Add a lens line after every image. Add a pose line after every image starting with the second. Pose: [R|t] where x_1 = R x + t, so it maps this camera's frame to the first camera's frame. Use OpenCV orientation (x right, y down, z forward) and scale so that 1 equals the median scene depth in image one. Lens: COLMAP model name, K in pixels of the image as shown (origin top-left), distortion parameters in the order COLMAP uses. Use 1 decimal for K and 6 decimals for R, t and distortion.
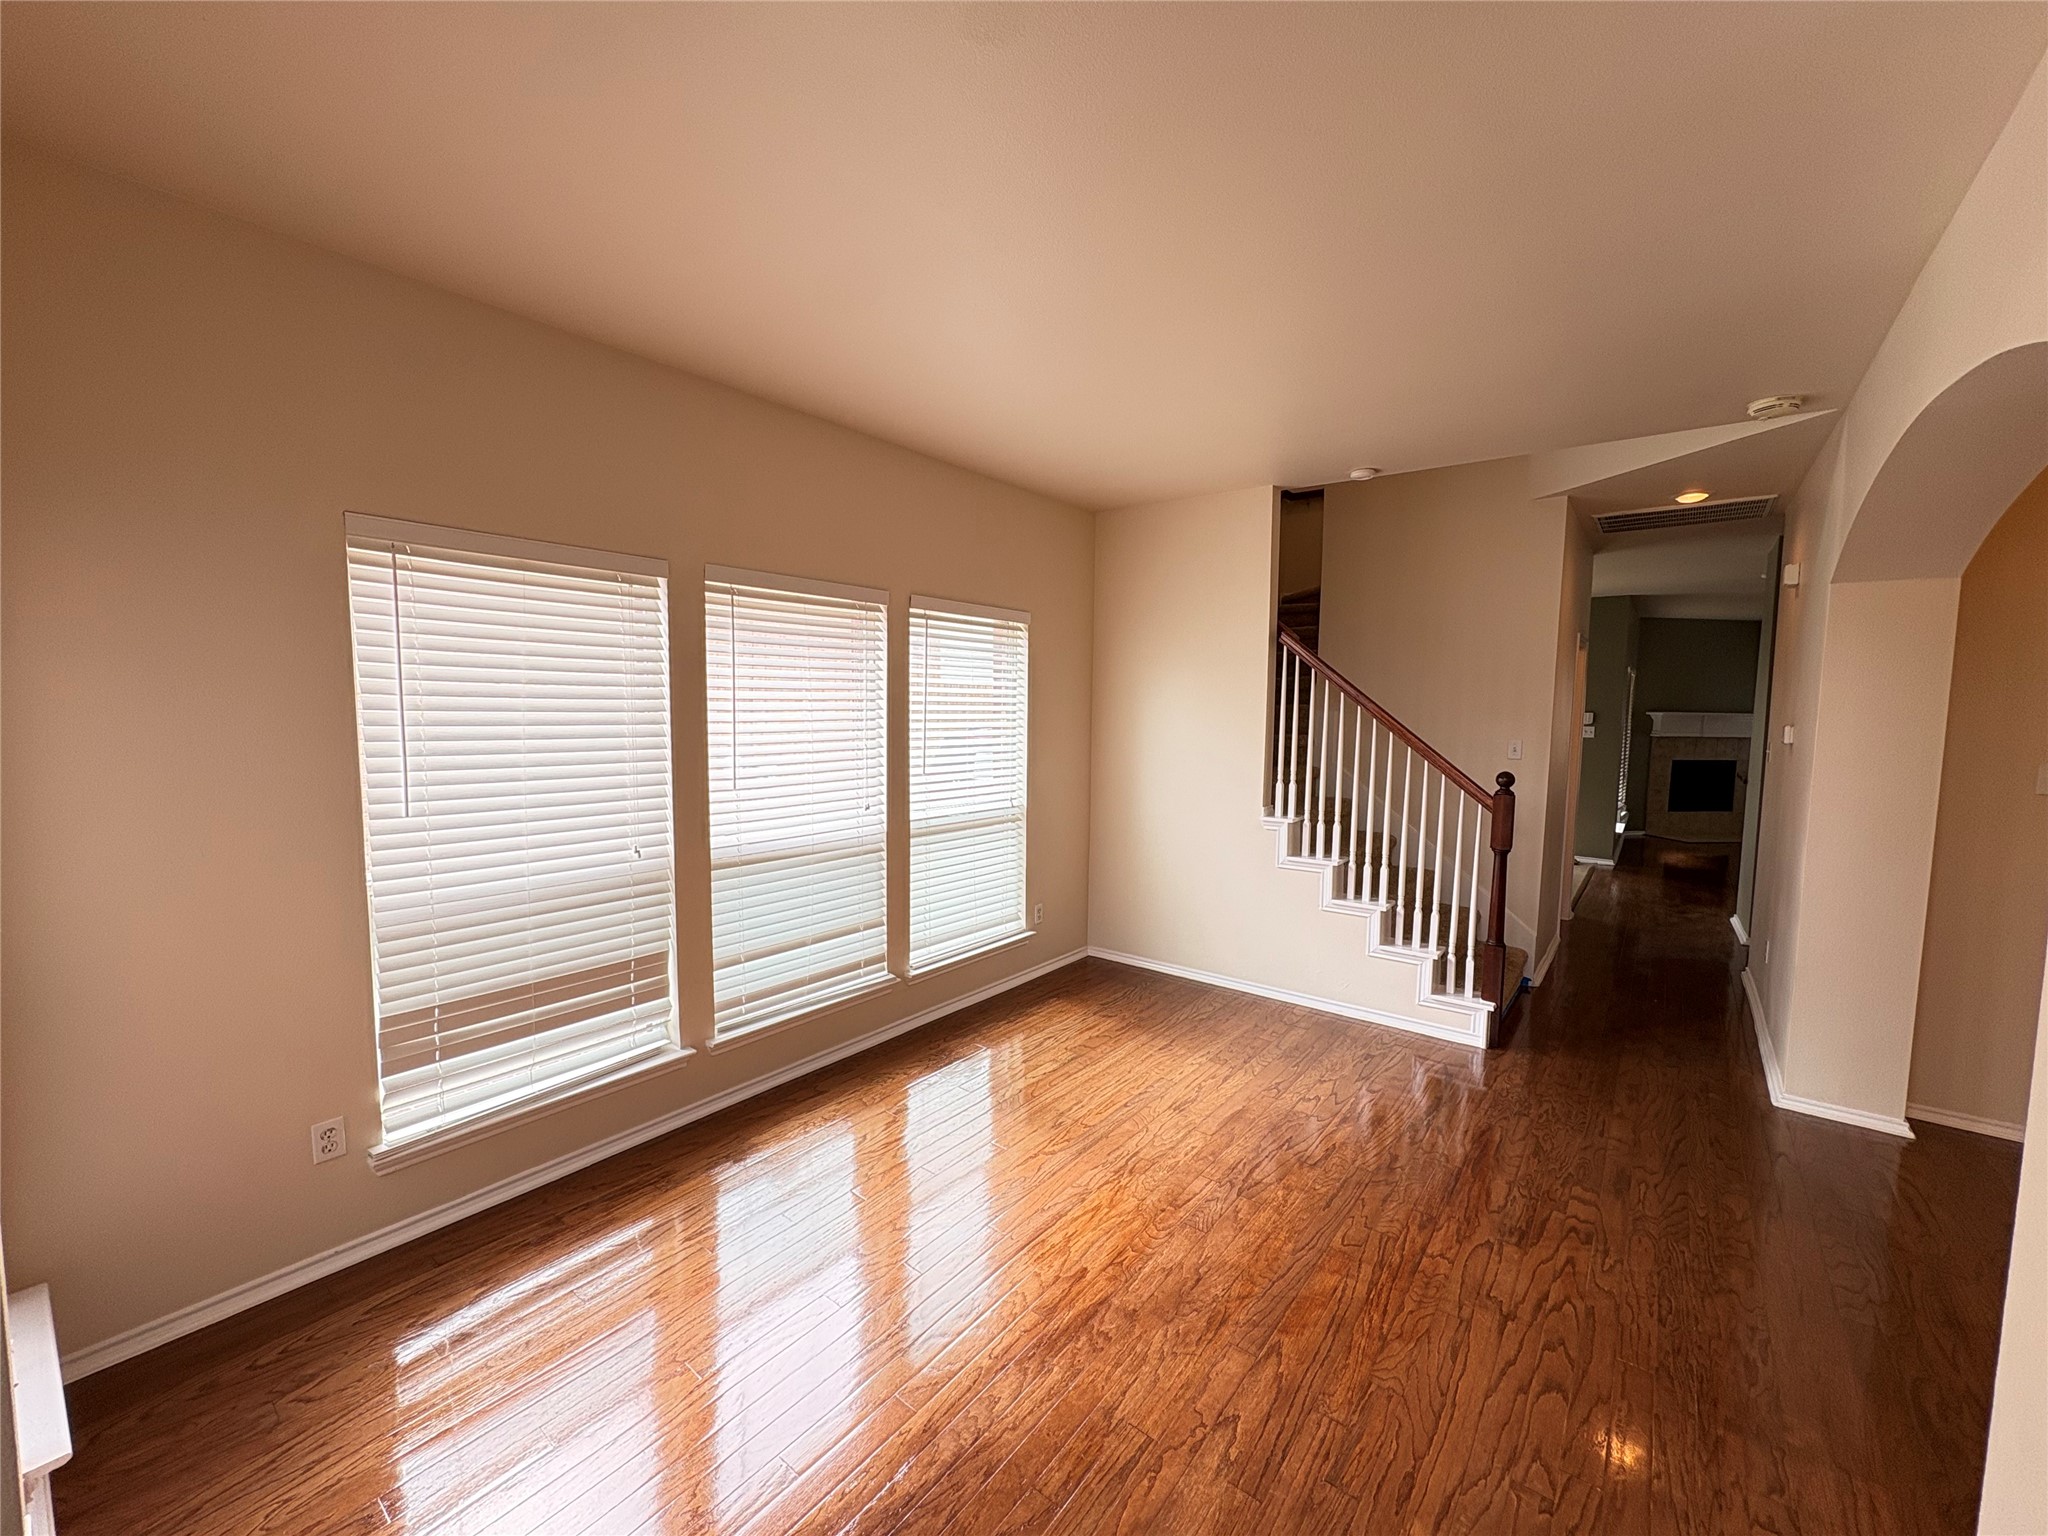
lens RADIAL K [[814.7, 0, 1022.0], [0, 814.7, 770.5], [0, 0, 1]] dist [0.000619, 0.000122]
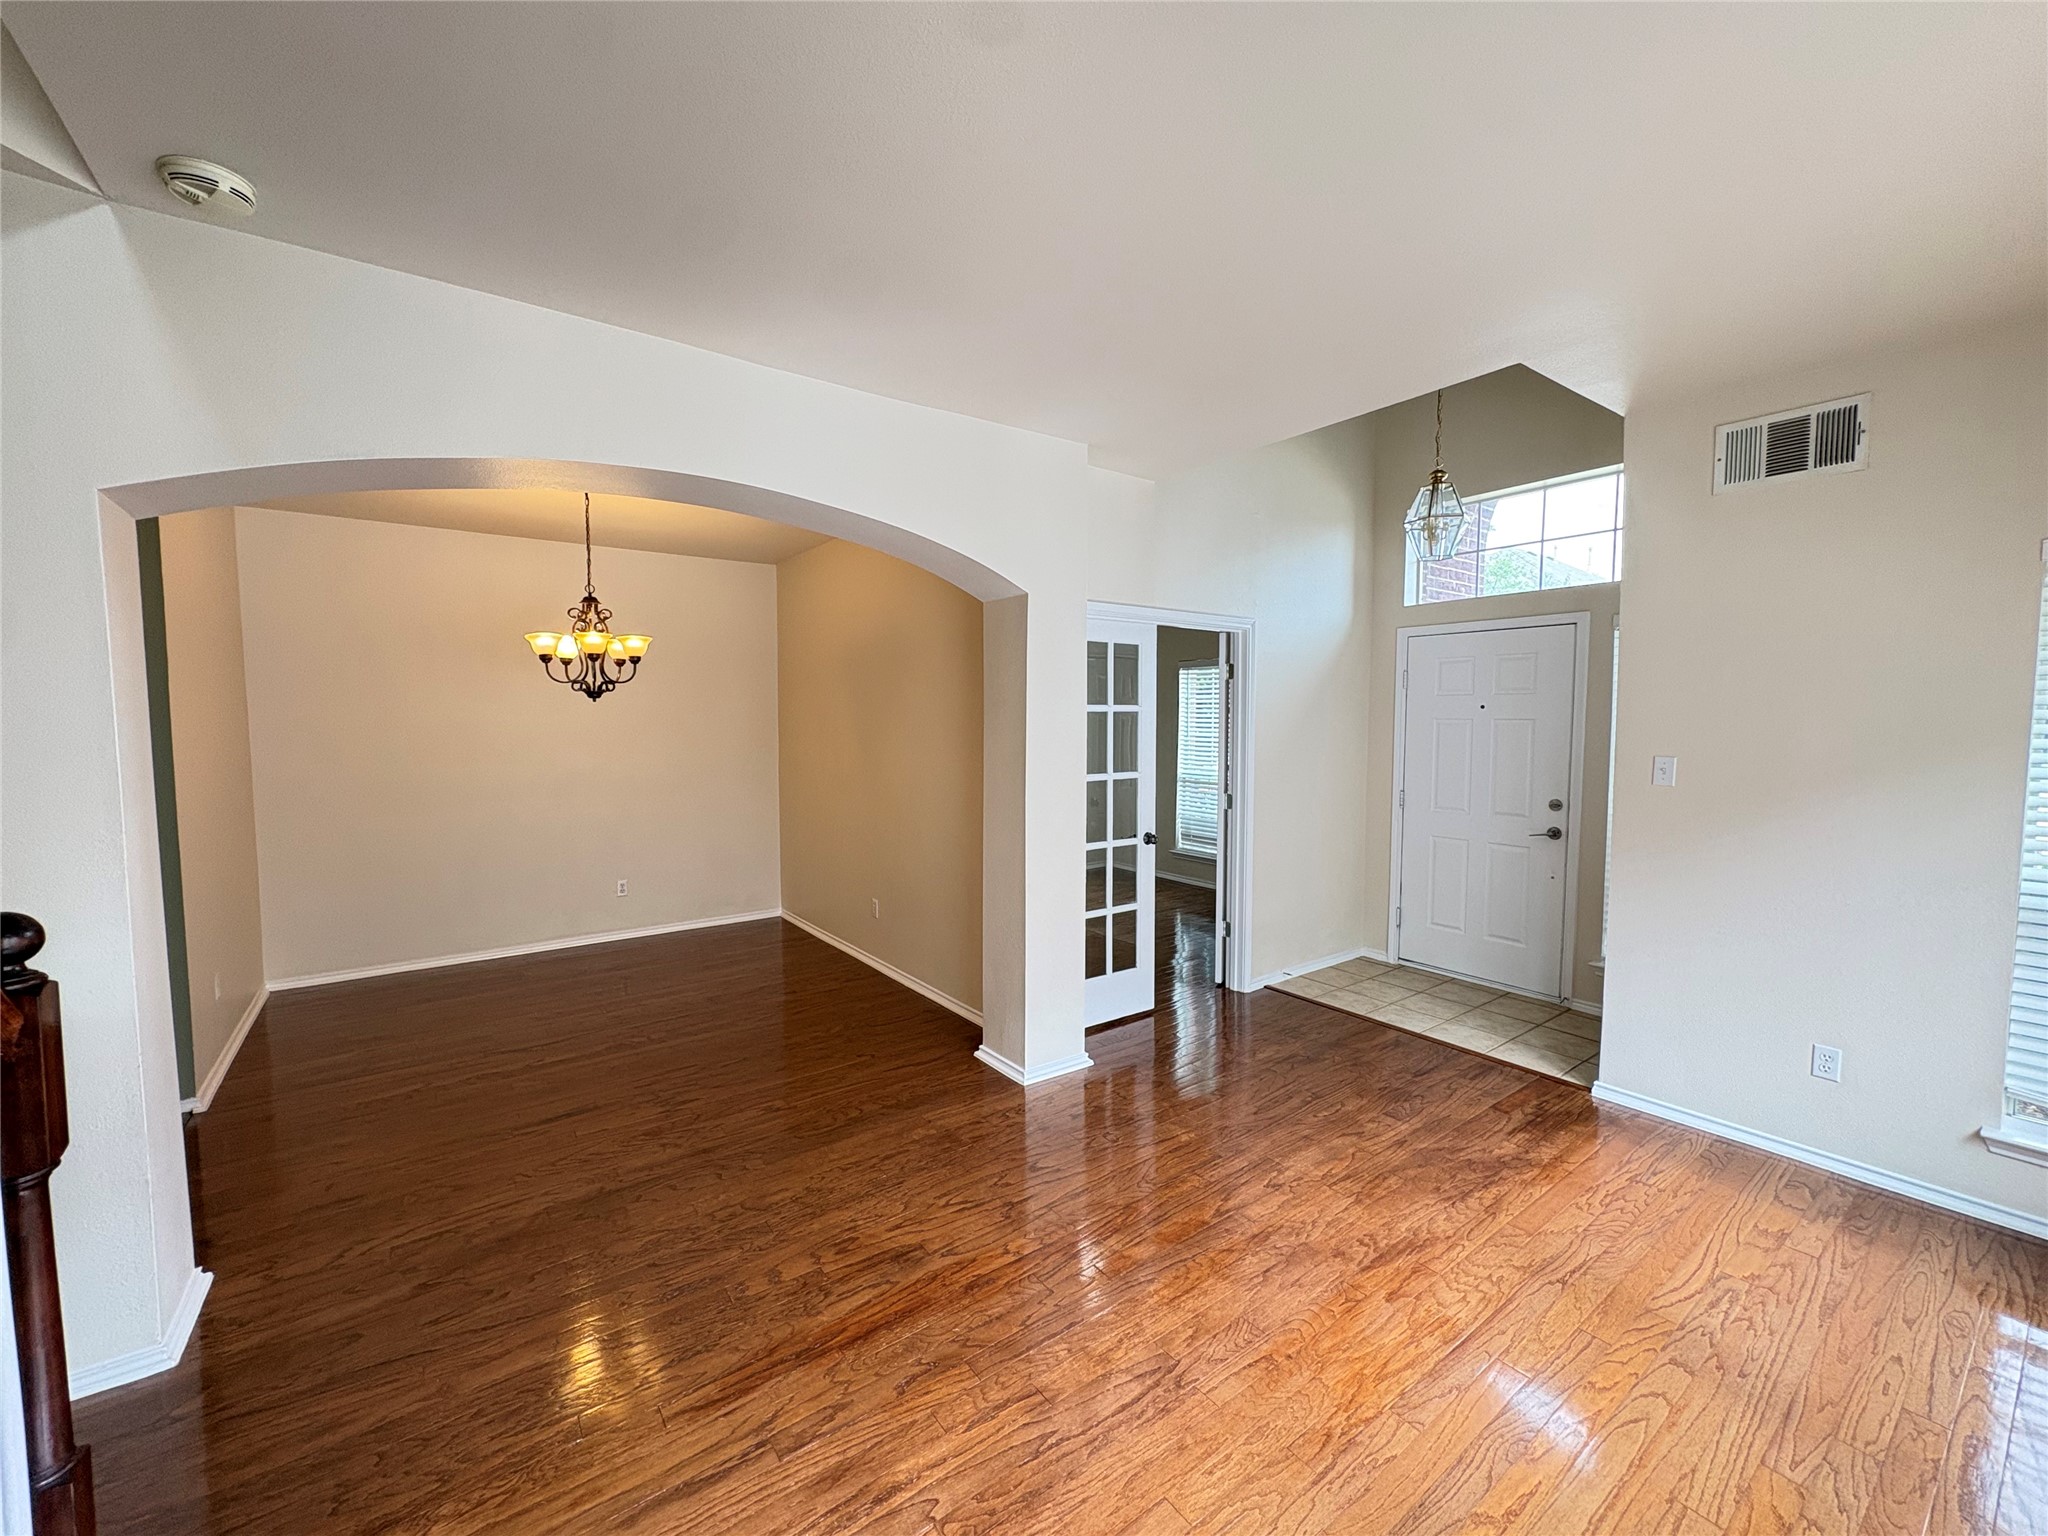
lens RADIAL K [[814.7, 0, 1022.0], [0, 814.7, 770.5], [0, 0, 1]] dist [0.000619, 0.000122]
pose [[-0.964095, -0.028541, 0.264019, 0.259605], [0.011614, 0.988725, 0.149293, -0.150794], [-0.265303, 0.146999, -0.952893, 1.957689]]
